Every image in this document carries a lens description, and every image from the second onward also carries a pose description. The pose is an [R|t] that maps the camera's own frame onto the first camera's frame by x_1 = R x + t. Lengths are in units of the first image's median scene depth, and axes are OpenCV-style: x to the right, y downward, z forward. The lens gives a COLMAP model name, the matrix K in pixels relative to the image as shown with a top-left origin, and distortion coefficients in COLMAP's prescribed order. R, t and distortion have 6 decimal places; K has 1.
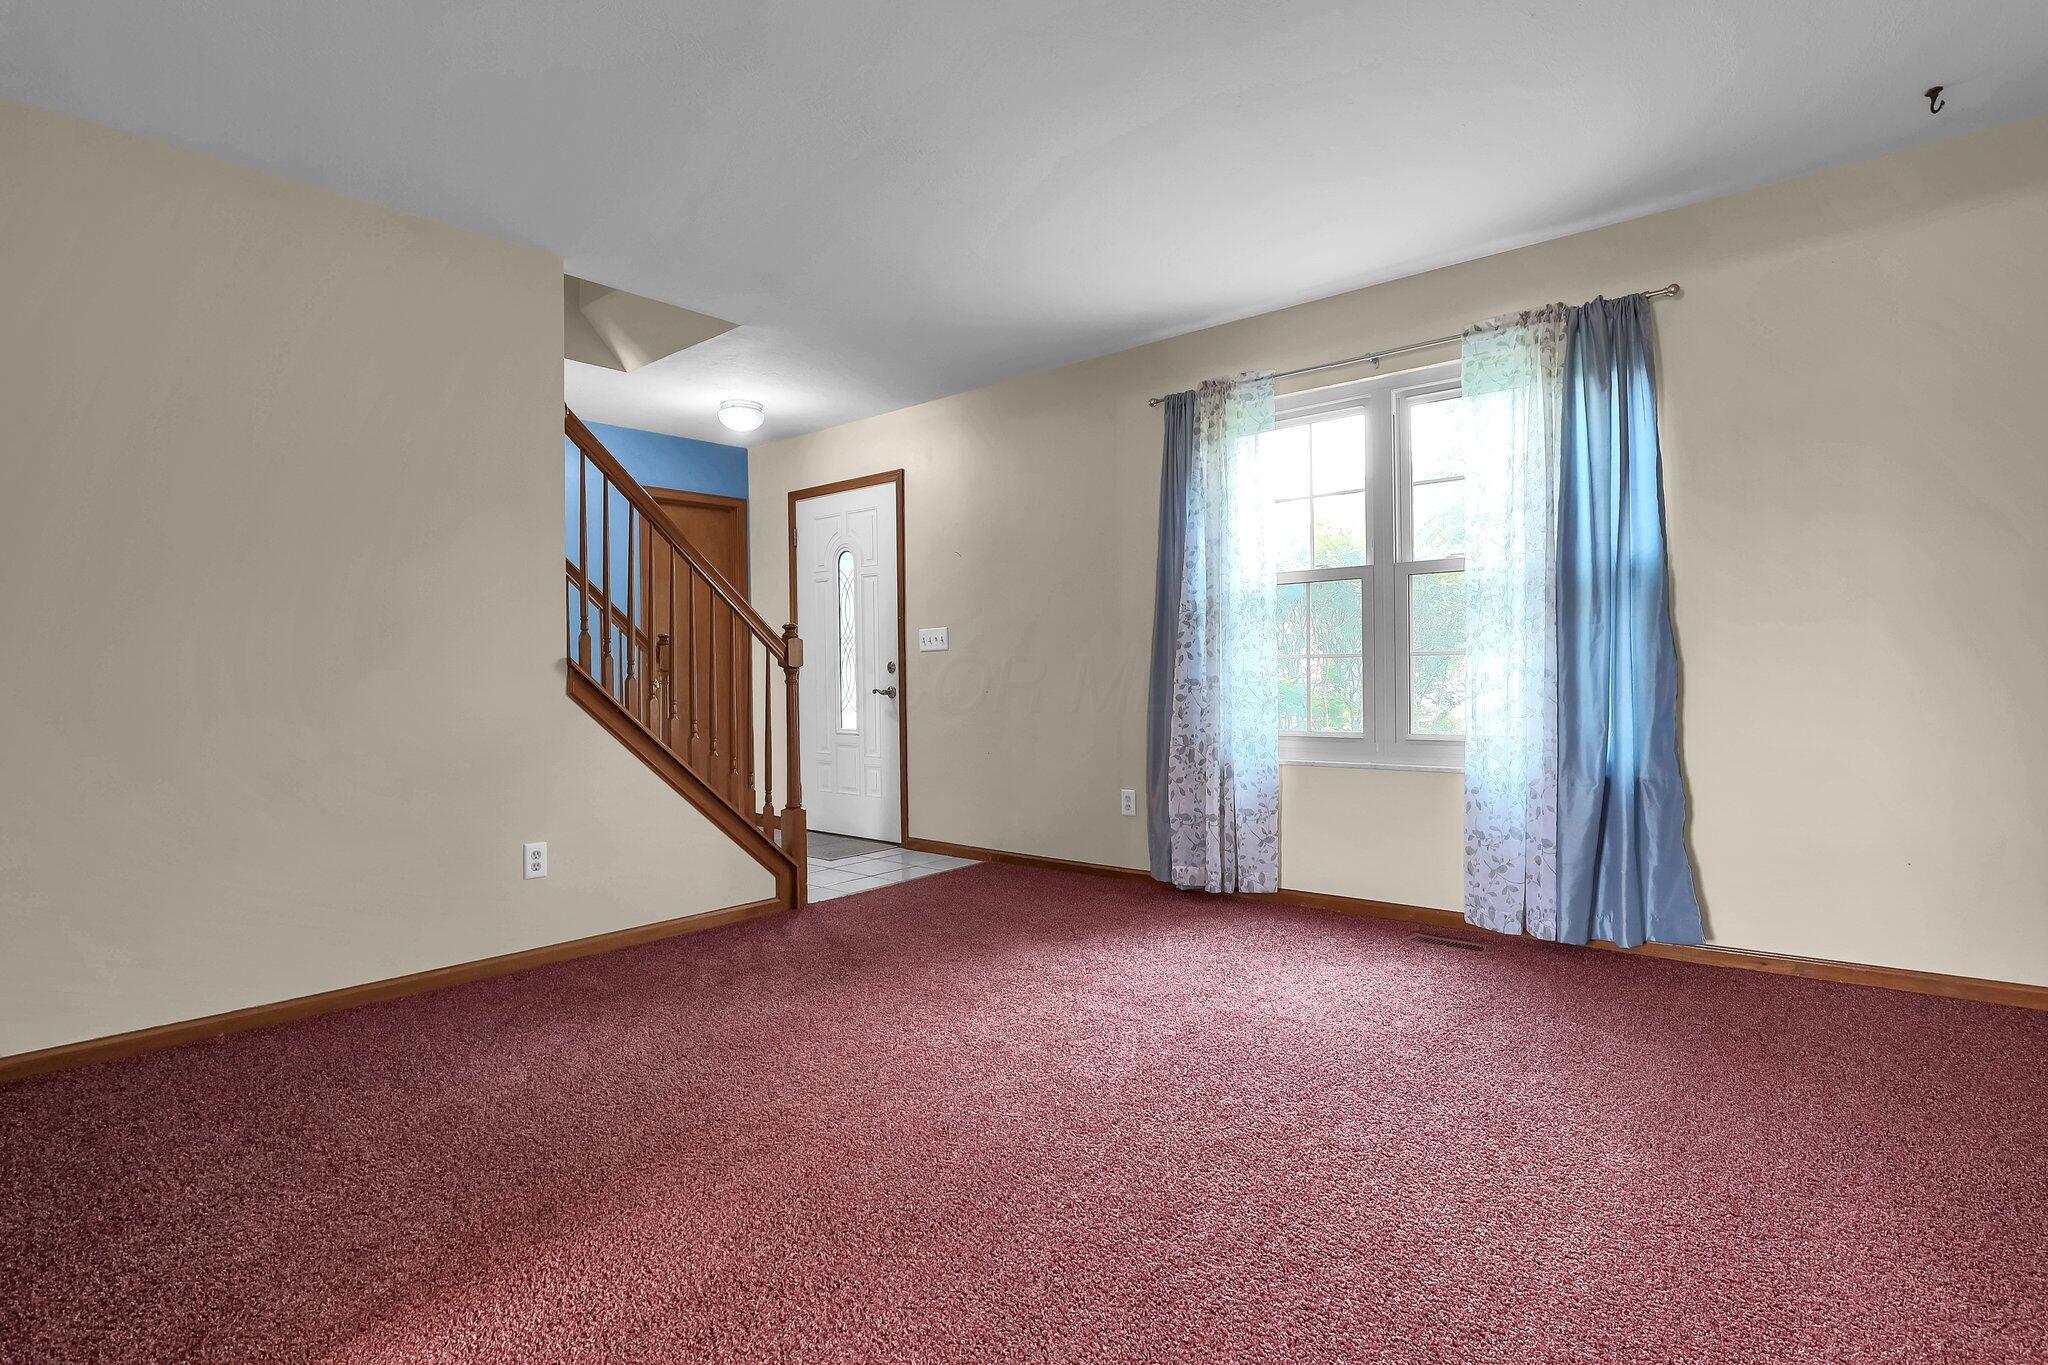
lens RADIAL K [[1015.0, 0, 1022.1], [0, 1015.0, 677.3], [0, 0, 1]] dist [-0.033794, 0.008817]
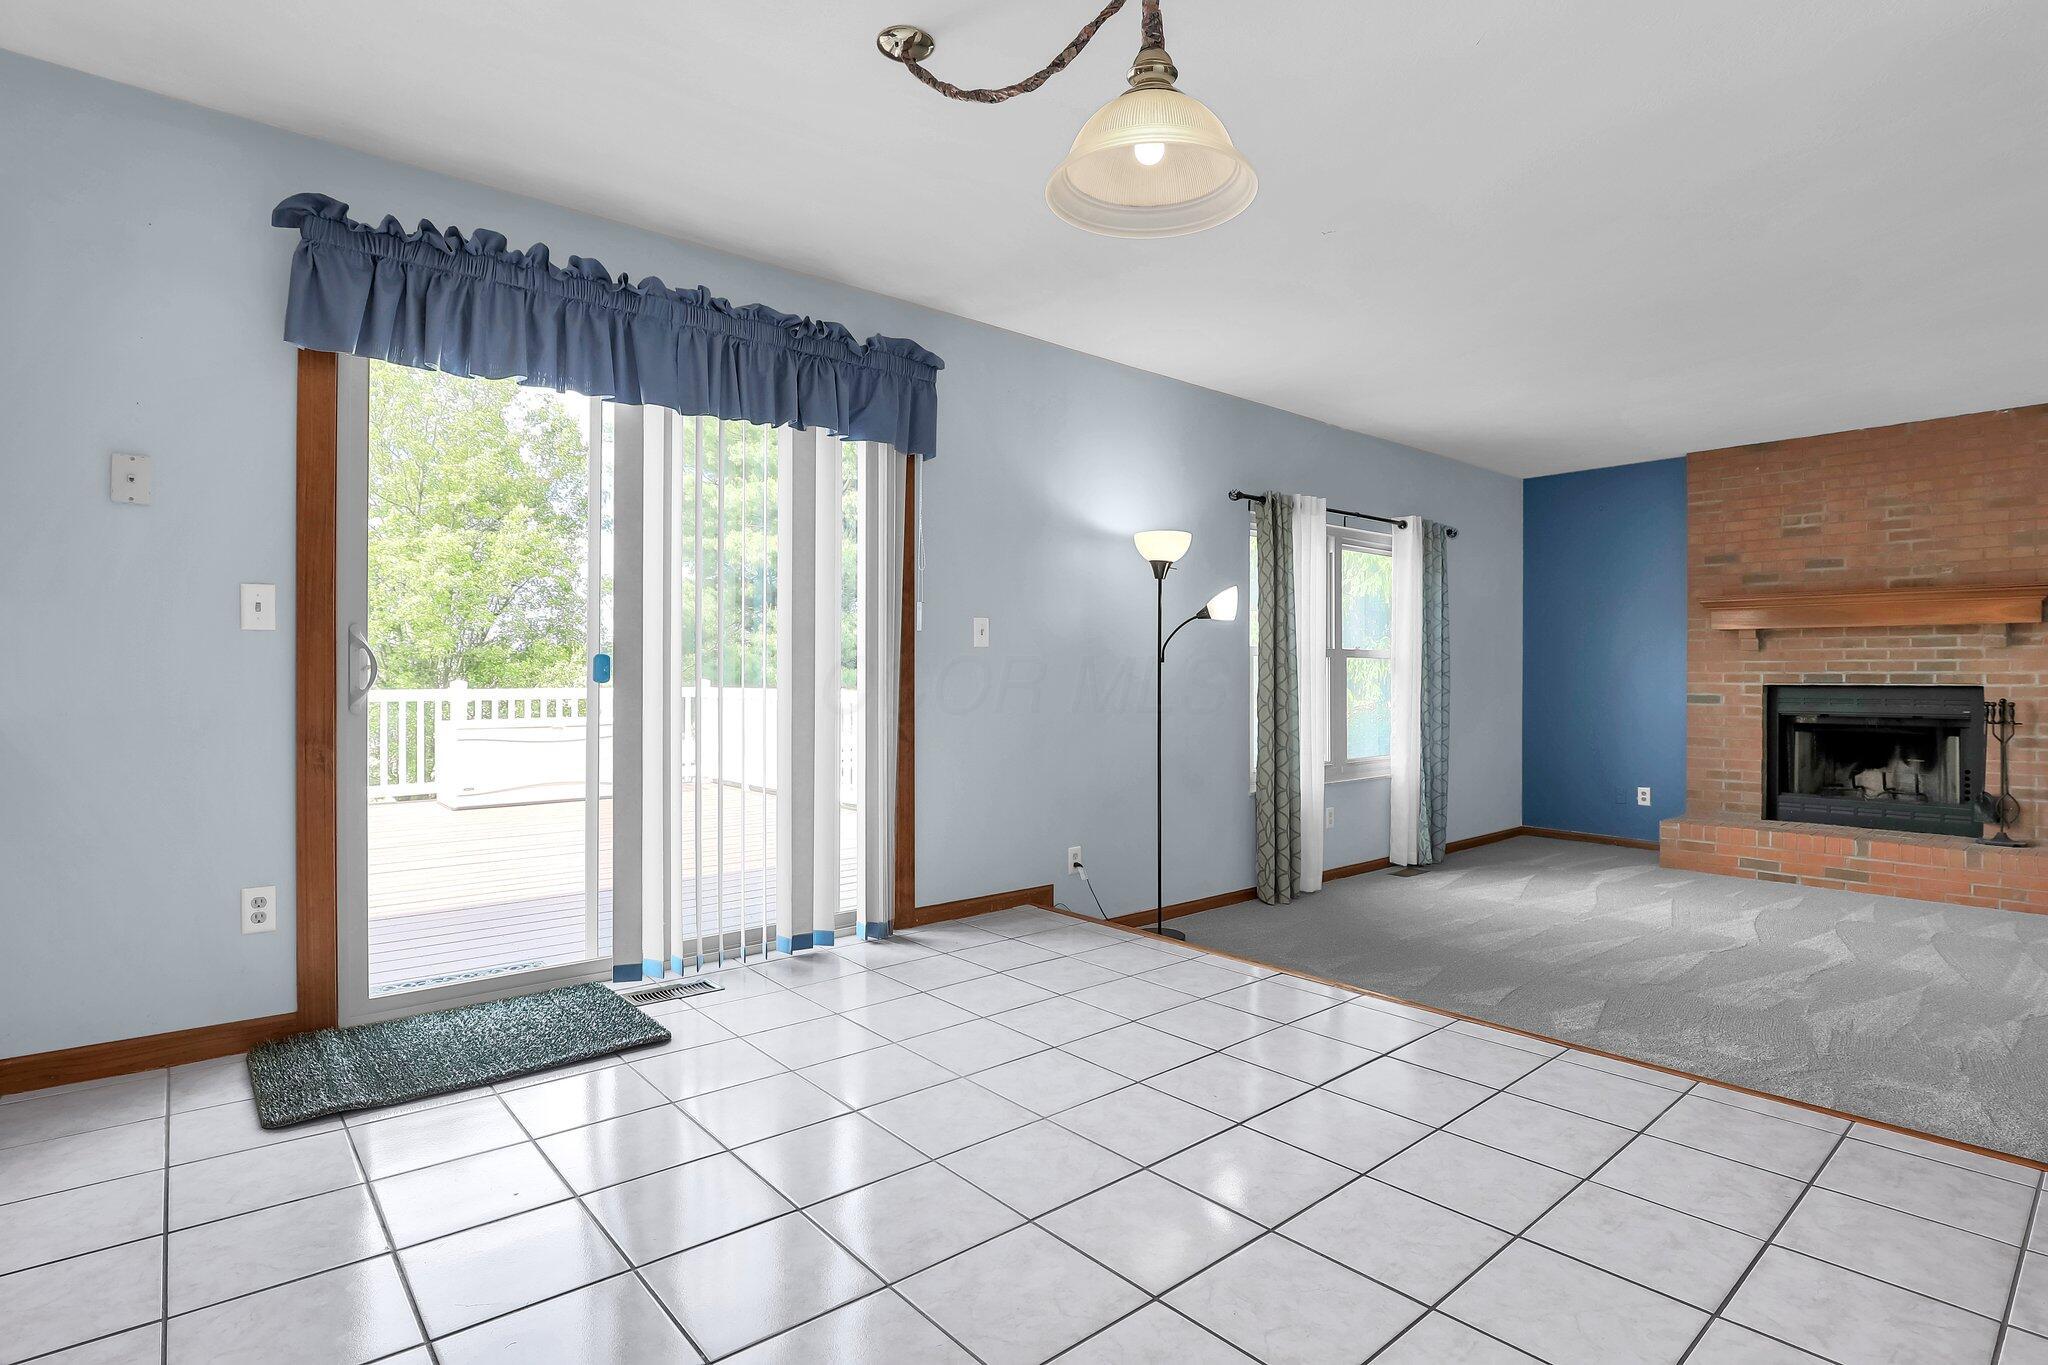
lens RADIAL K [[1015.0, 0, 1032.8], [0, 1015.0, 670.6], [0, 0, 1]] dist [-0.033794, 0.008817]
pose [[0.159831, 0.003430, 0.987138, -1.300860], [0.004026, 0.999983, -0.004126, -0.081583], [-0.987136, 0.004633, 0.159815, 1.290672]]
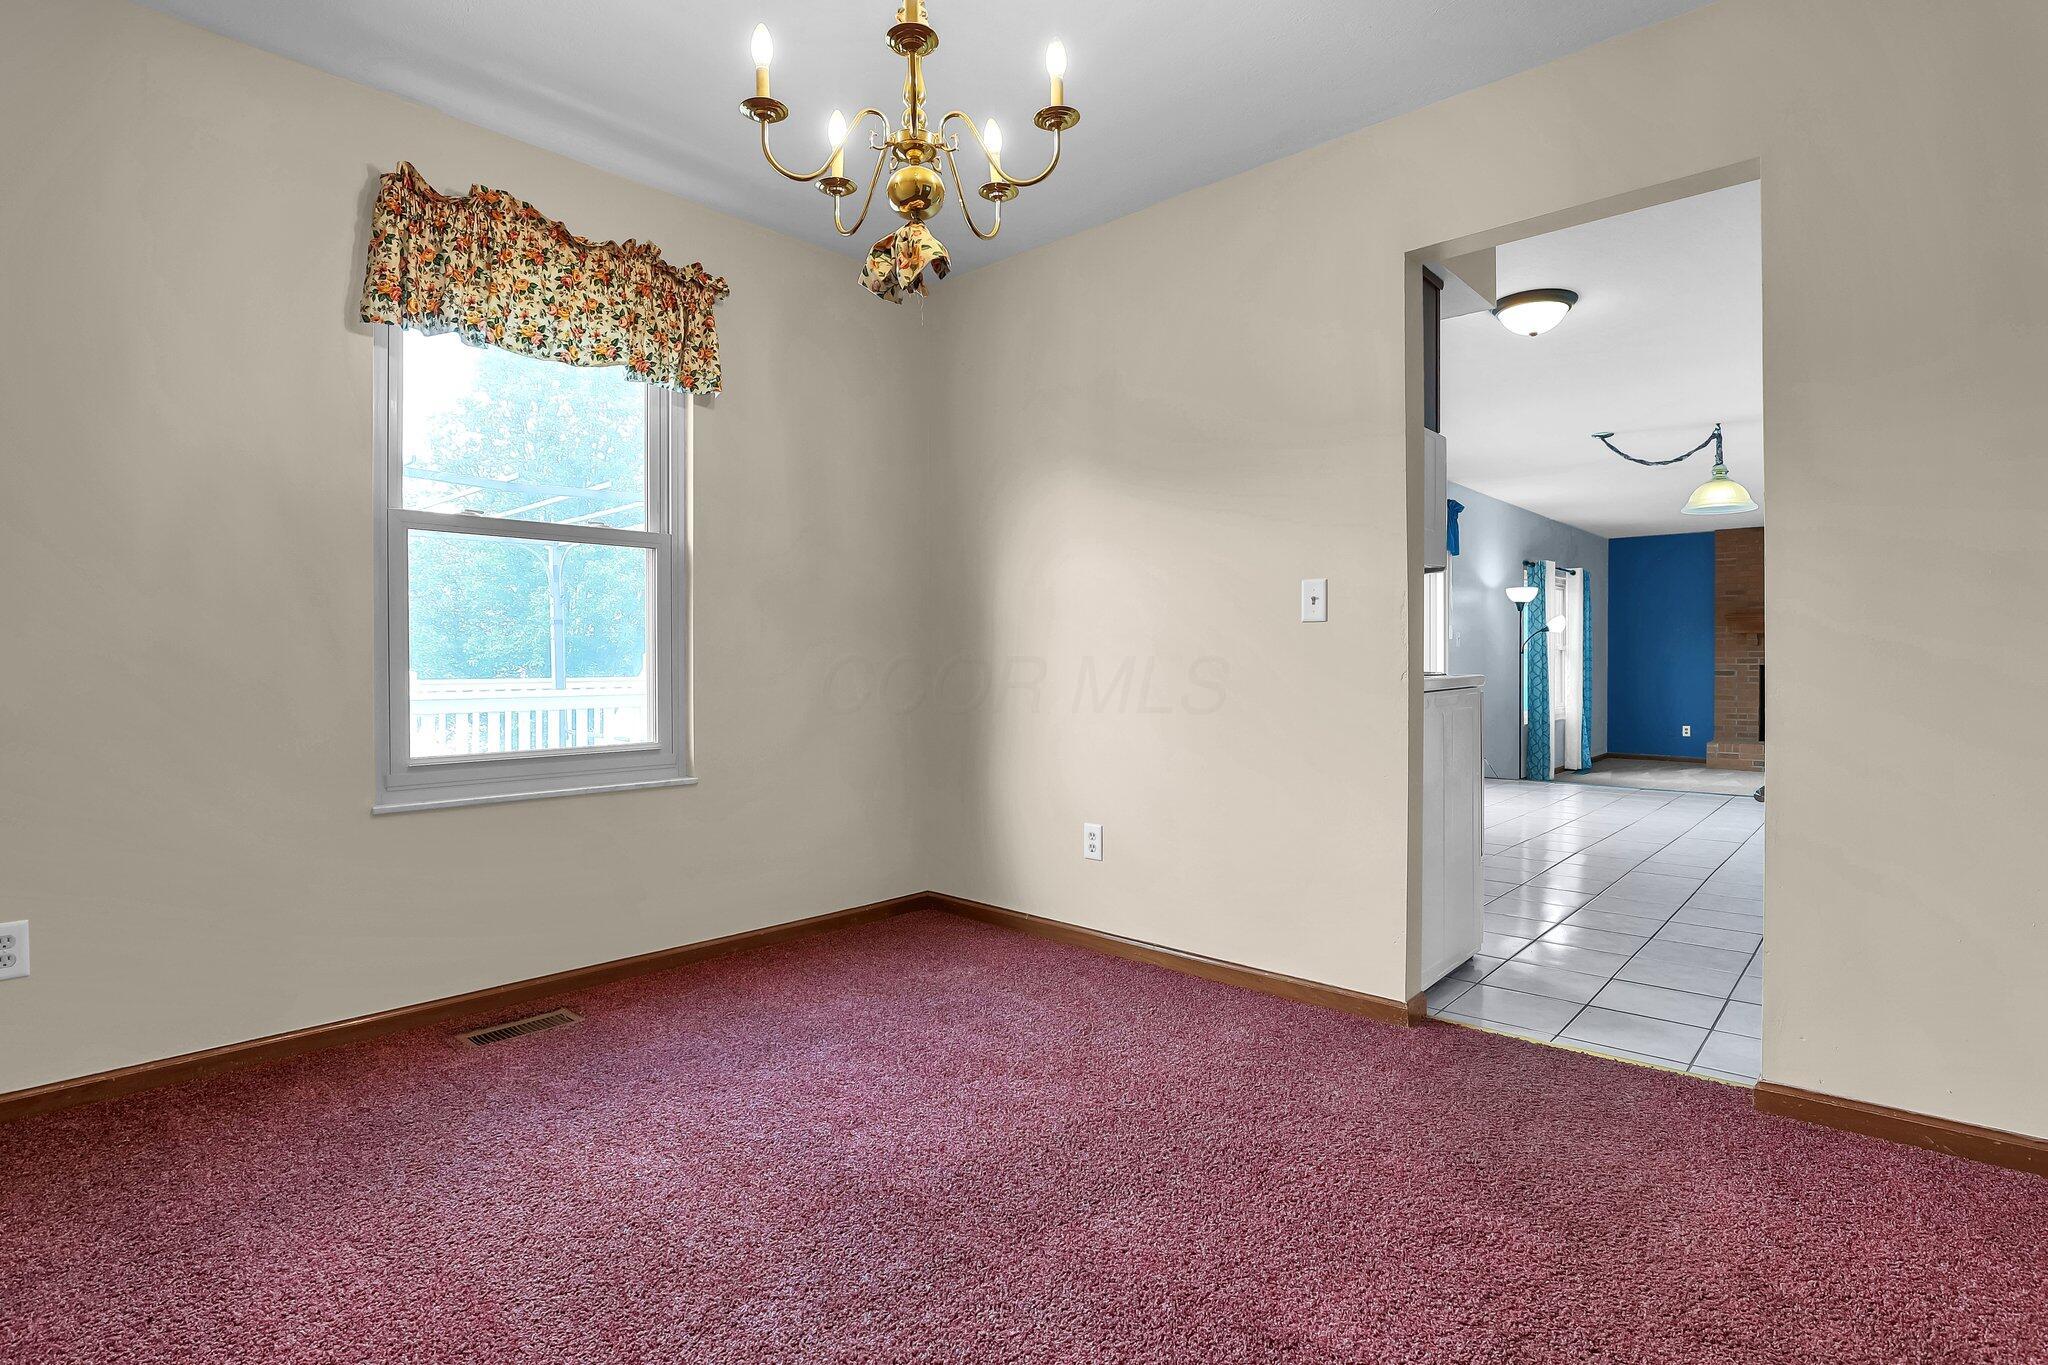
lens RADIAL K [[1015.0, 0, 1015.6], [0, 1015.0, 663.9], [0, 0, 1]] dist [-0.033794, 0.008817]
pose [[0.042156, -0.003711, 0.999104, -2.541069], [0.006272, 0.999974, 0.003450, -0.087223], [-0.999091, 0.006121, 0.042178, 2.468126]]
